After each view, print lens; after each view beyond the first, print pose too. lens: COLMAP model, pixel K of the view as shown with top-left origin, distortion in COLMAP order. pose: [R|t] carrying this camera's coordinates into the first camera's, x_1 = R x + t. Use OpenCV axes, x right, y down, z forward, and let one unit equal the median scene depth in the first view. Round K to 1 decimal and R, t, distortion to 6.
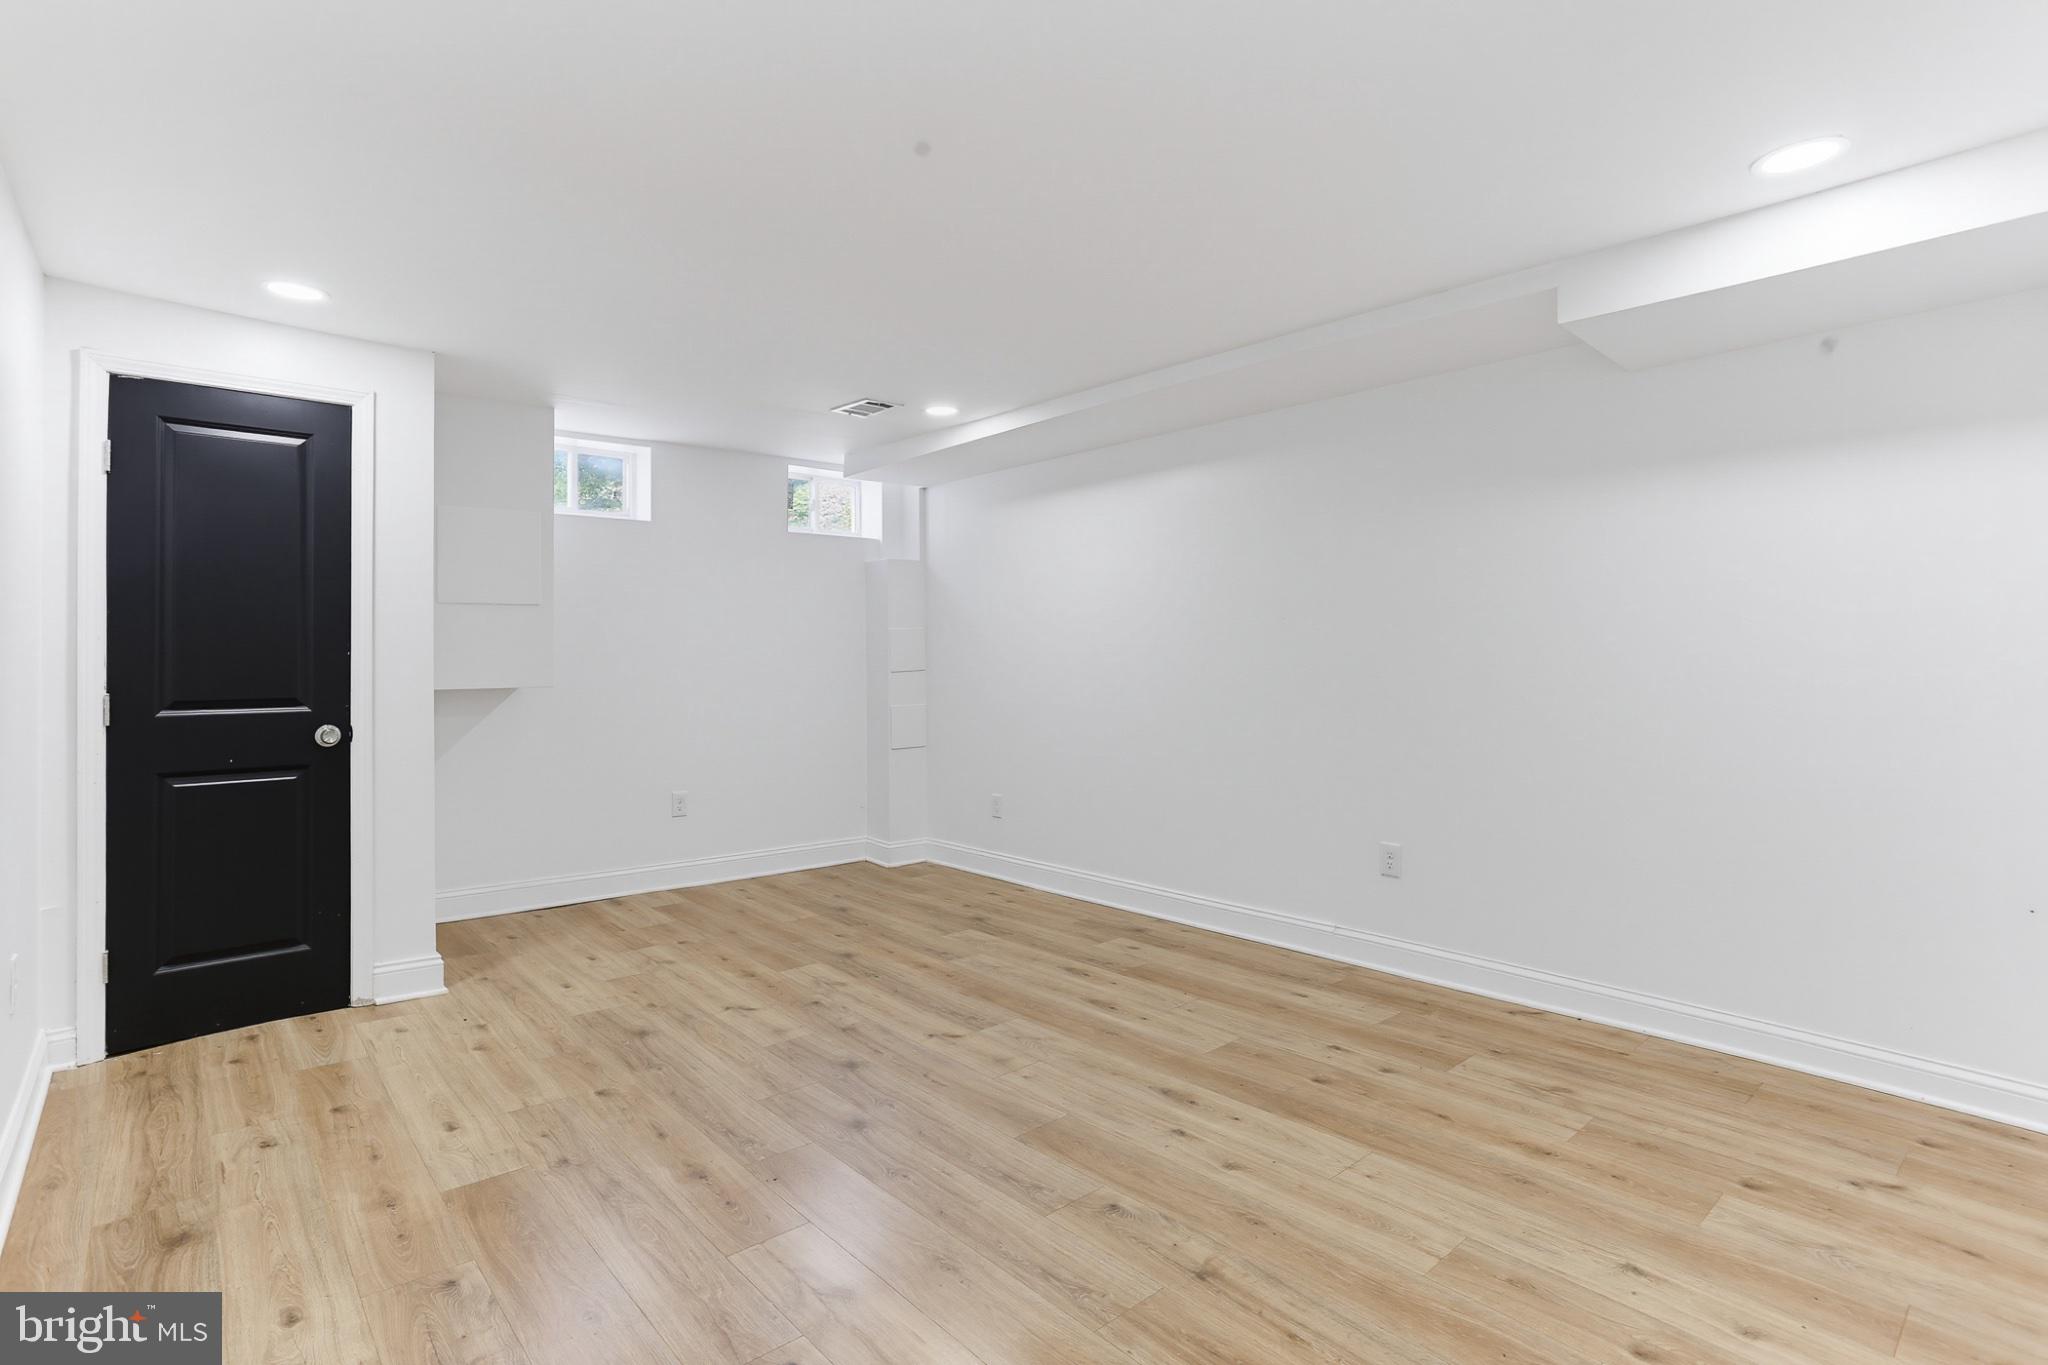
lens RADIAL K [[992.8, 0, 1021.2], [0, 992.8, 682.1], [0, 0, 1]] dist [-0.050093, 0.028915]
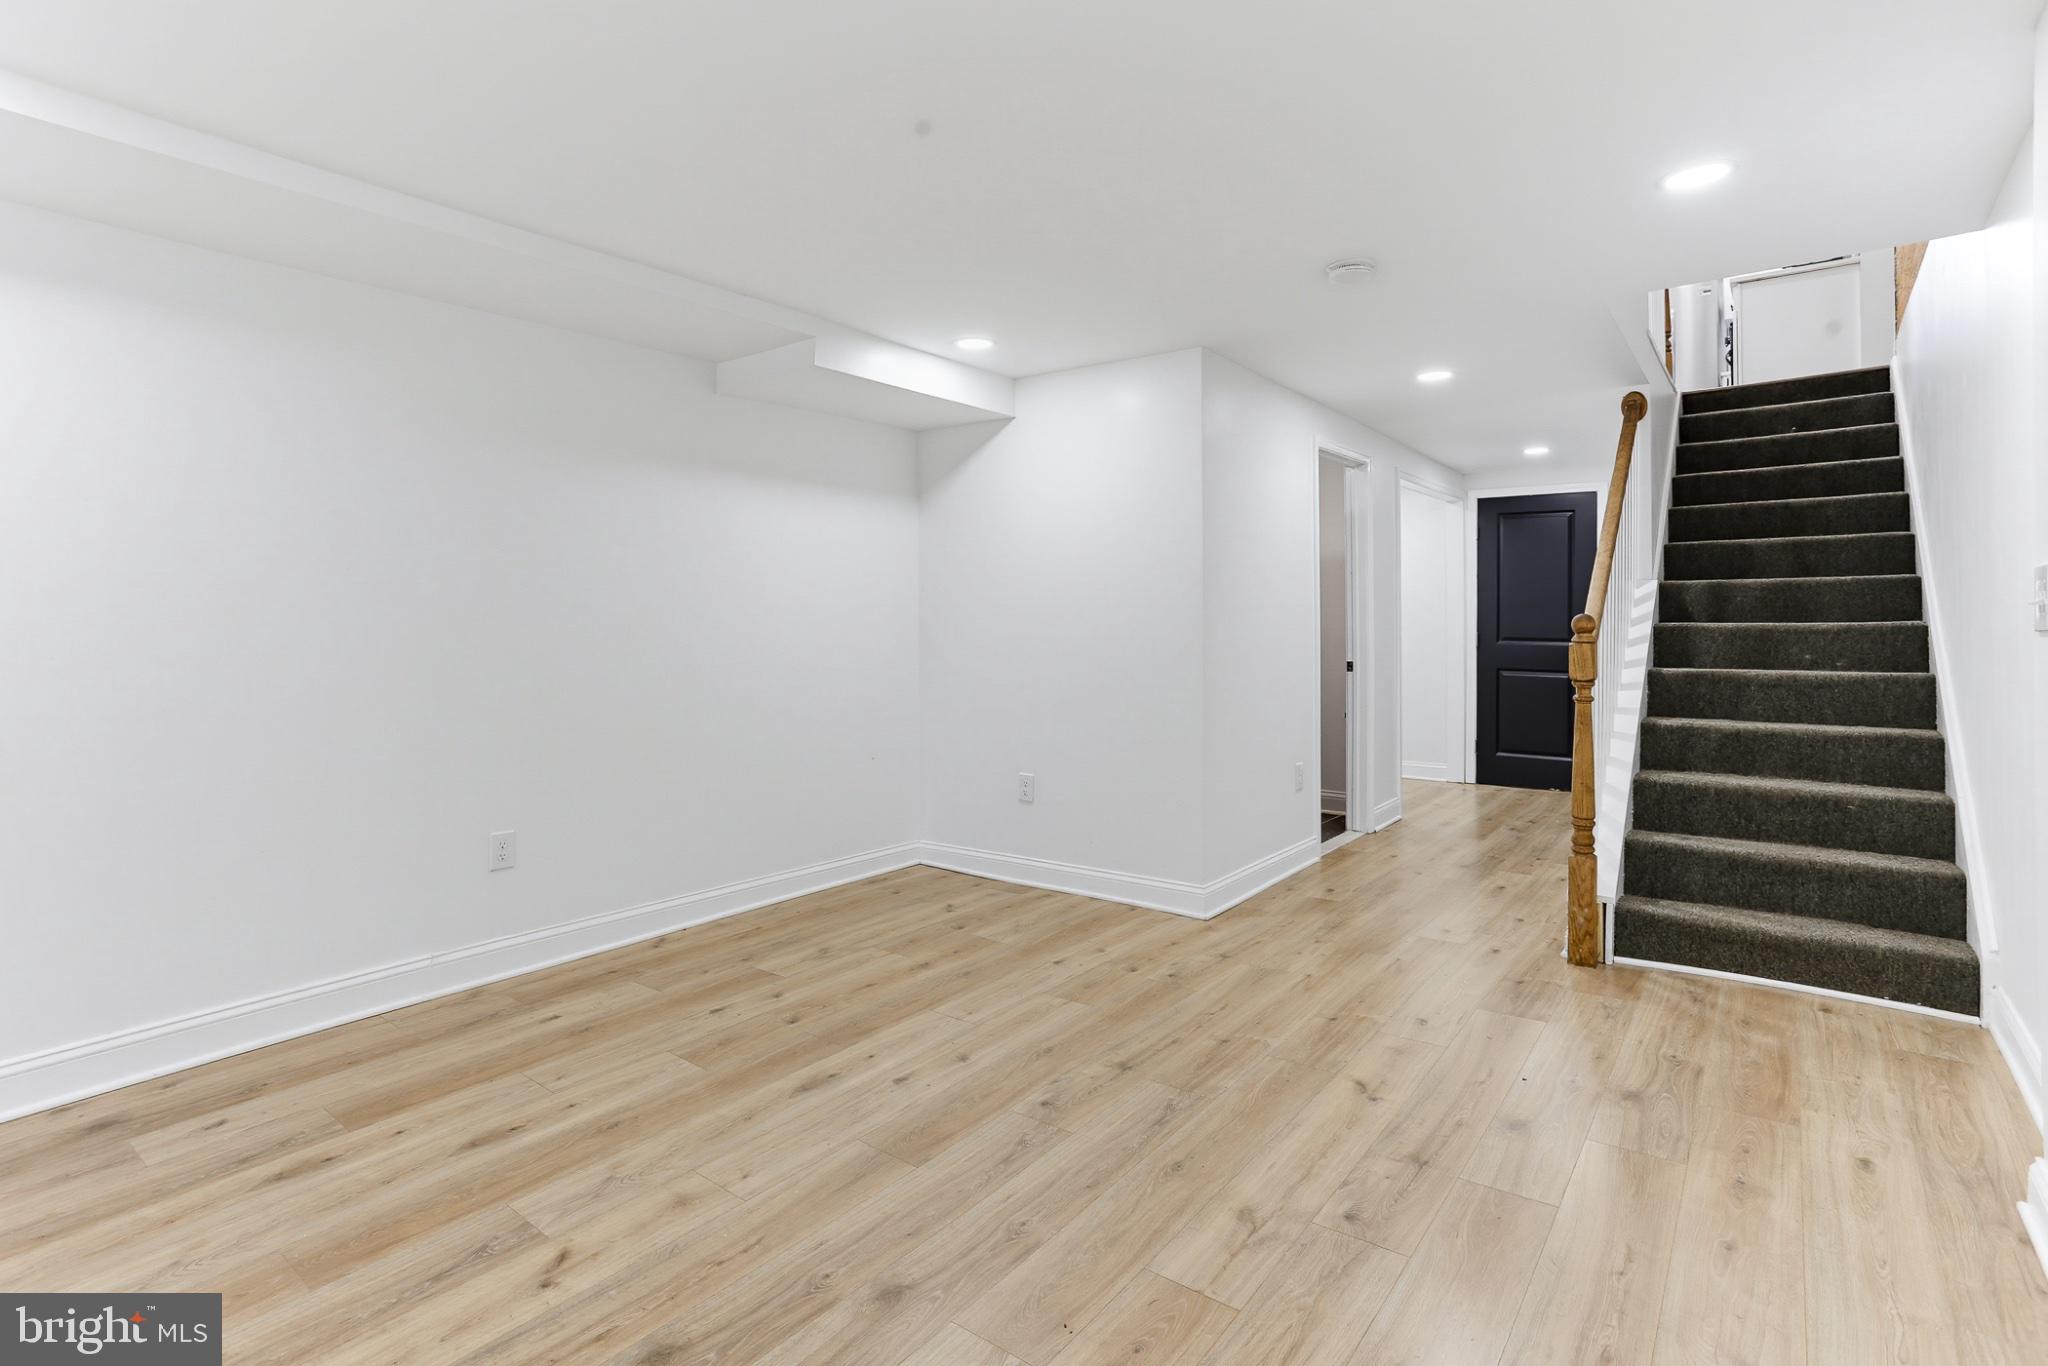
lens RADIAL K [[1009.2, 0, 1014.0], [0, 1009.2, 660.8], [0, 0, 1]] dist [-0.067026, 0.046172]
pose [[-0.177127, -0.030765, 0.983707, -0.735044], [0.031170, 0.998835, 0.036851, -0.011110], [-0.983694, 0.037189, -0.175962, 0.887129]]
